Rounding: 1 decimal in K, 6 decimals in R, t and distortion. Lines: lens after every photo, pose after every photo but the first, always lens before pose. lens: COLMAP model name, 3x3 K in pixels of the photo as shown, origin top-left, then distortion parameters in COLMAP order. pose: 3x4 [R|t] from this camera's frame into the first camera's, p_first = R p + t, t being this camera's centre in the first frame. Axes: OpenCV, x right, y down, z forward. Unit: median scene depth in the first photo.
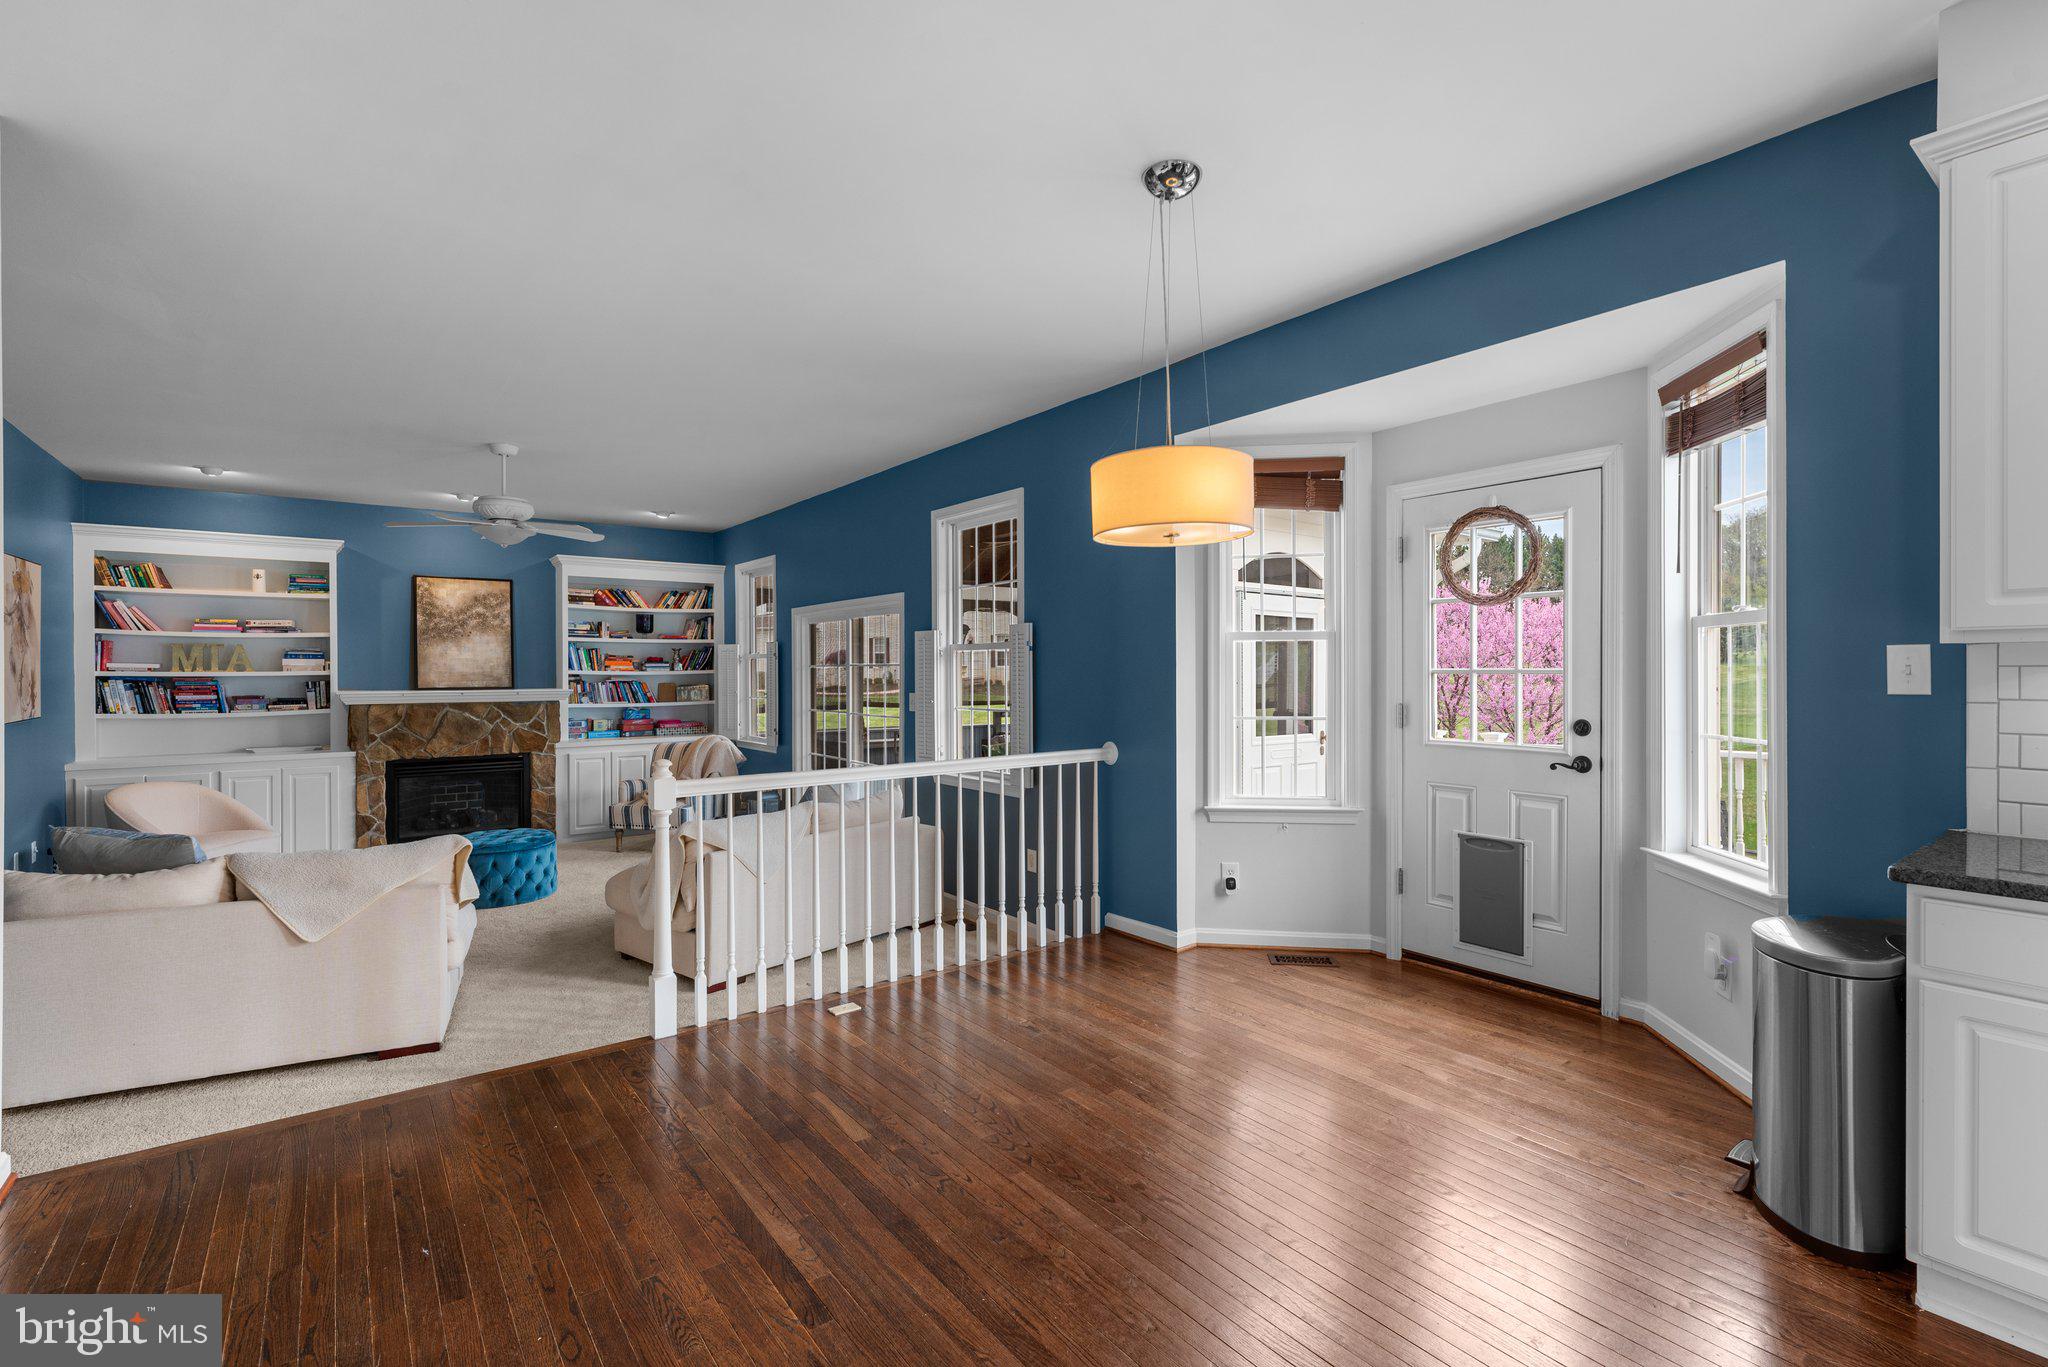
lens RADIAL K [[909.0, 0, 1030.4], [0, 909.0, 678.0], [0, 0, 1]] dist [0.000600, -0.000097]
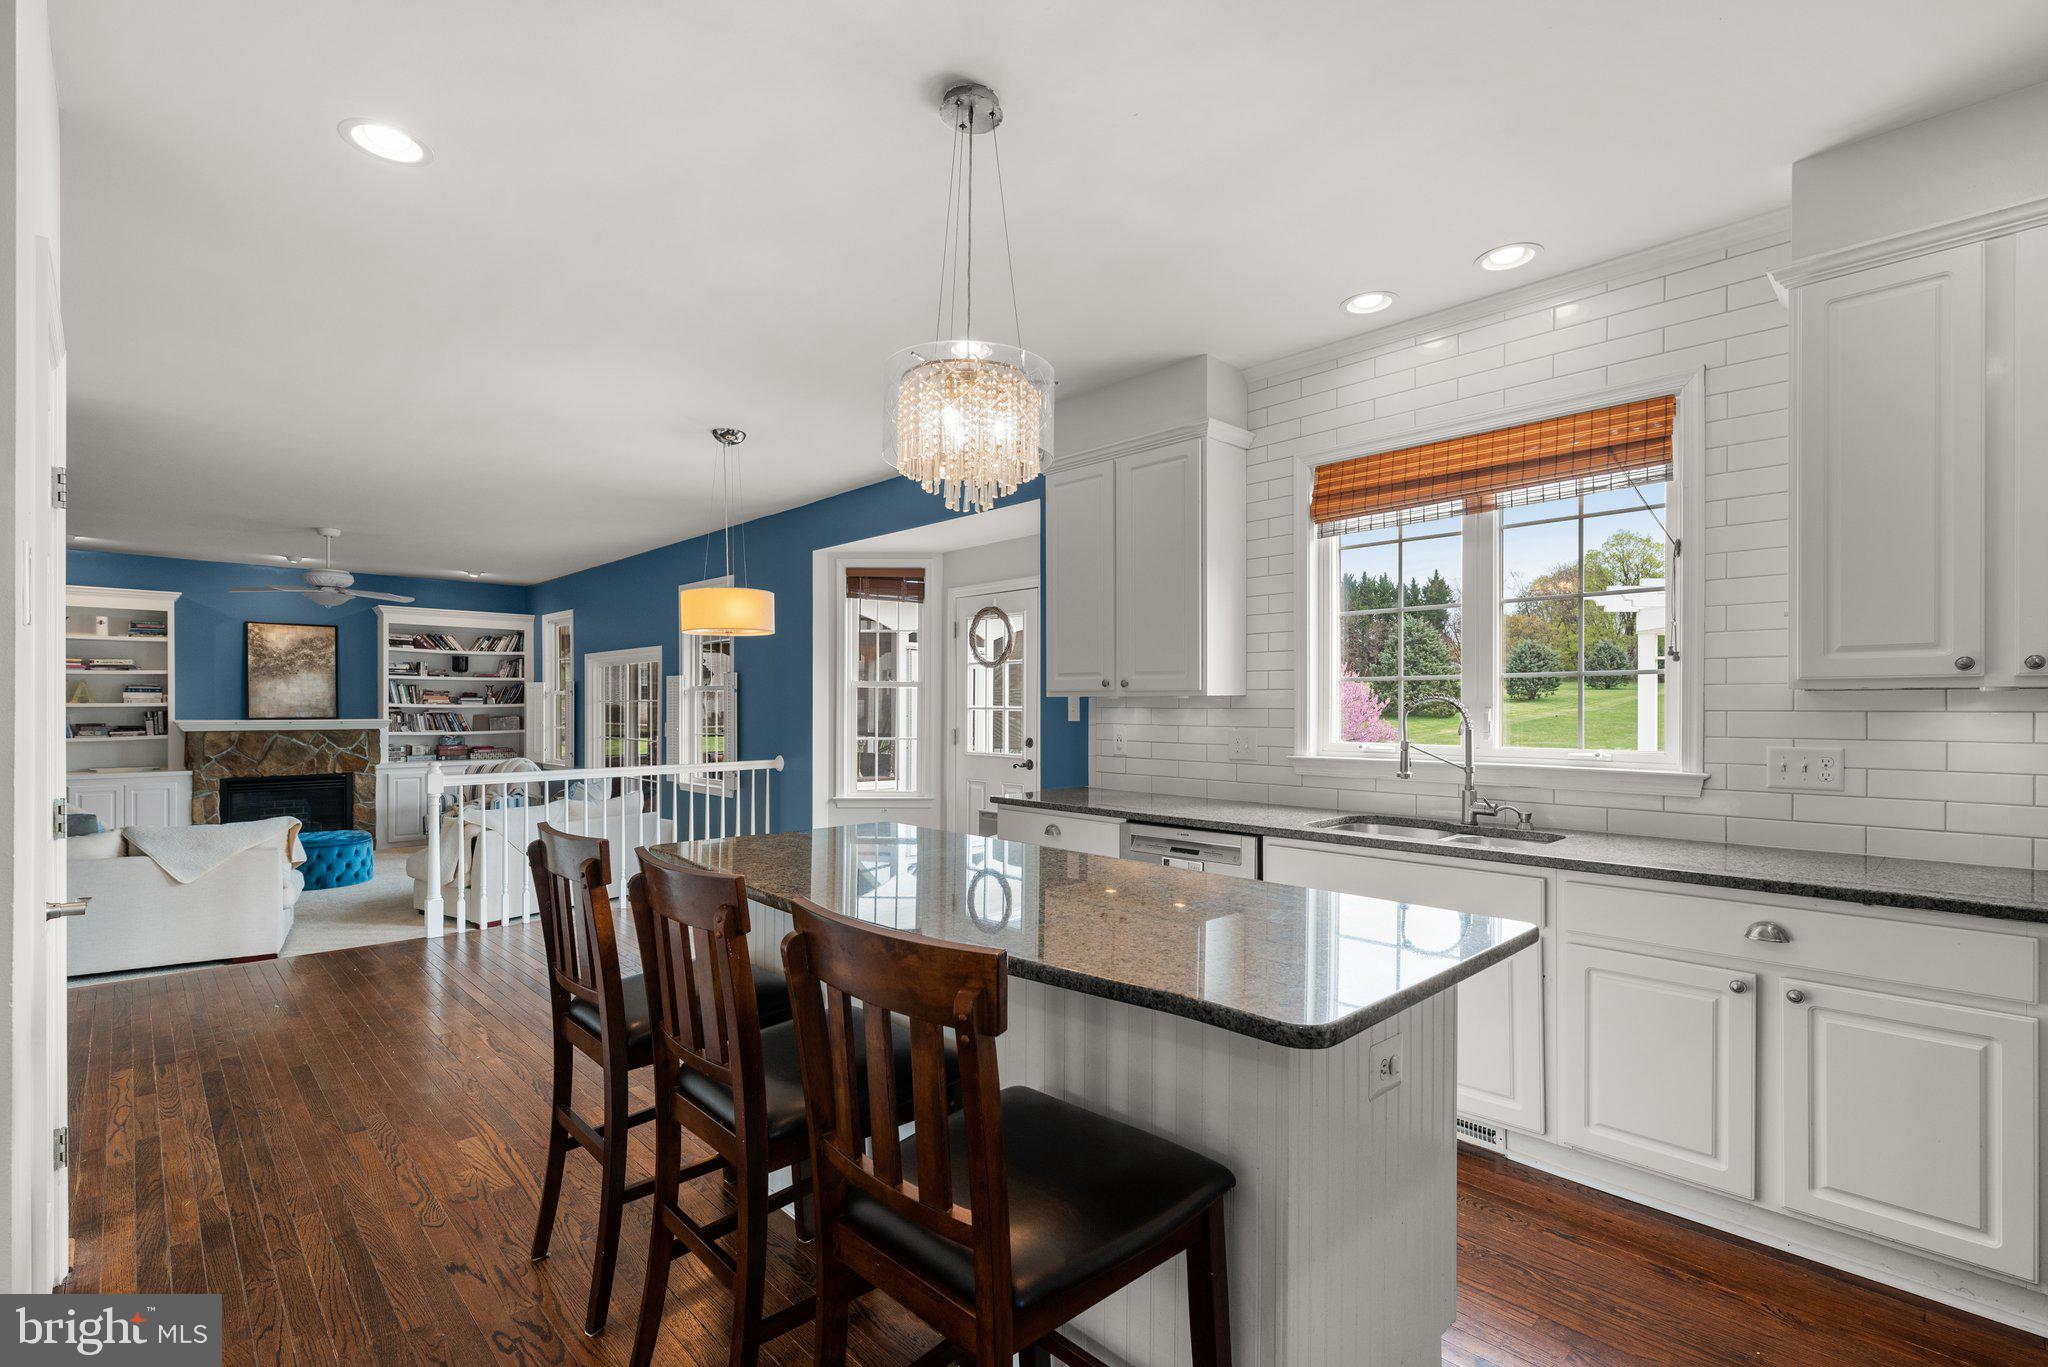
lens RADIAL K [[928.6, 0, 1040.8], [0, 928.6, 712.4], [0, 0, 1]] dist [0.002478, 0.000540]
pose [[0.992170, 0.004860, 0.124798, 0.196701], [-0.004786, 0.999988, -0.000892, 0.000237], [-0.124801, 0.000288, 0.992182, -0.329260]]
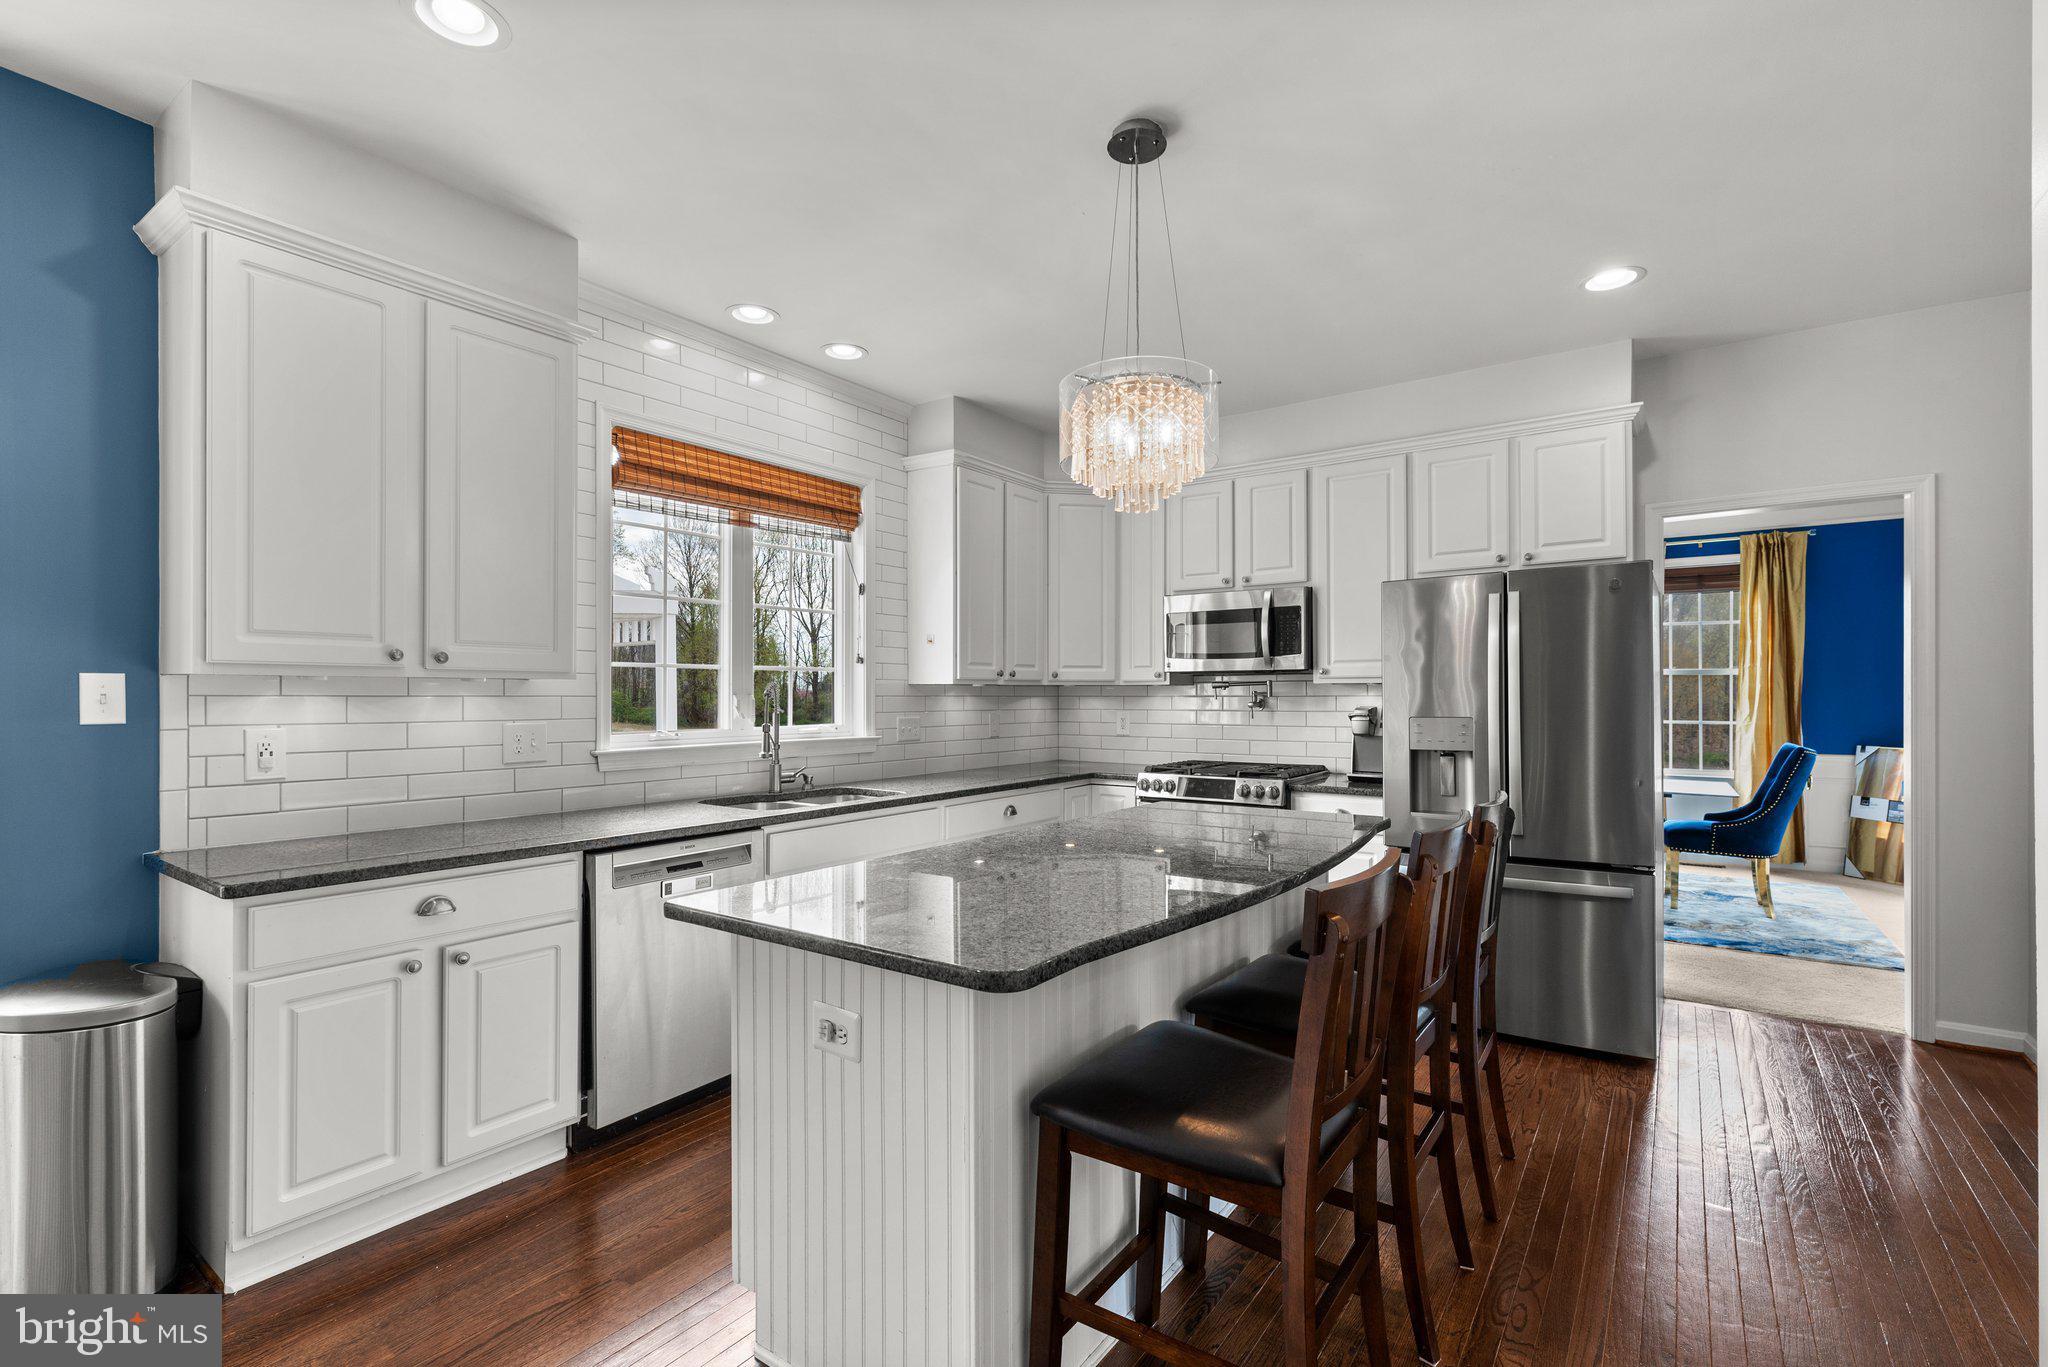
lens RADIAL K [[938.4, 0, 1027.1], [0, 938.4, 690.2], [0, 0, 1]] dist [0.002546, -0.000095]
pose [[-0.302145, 0.008564, 0.953224, -0.094783], [0.008068, 0.999947, -0.006426, -0.001165], [-0.953228, 0.005749, -0.302198, 0.111346]]
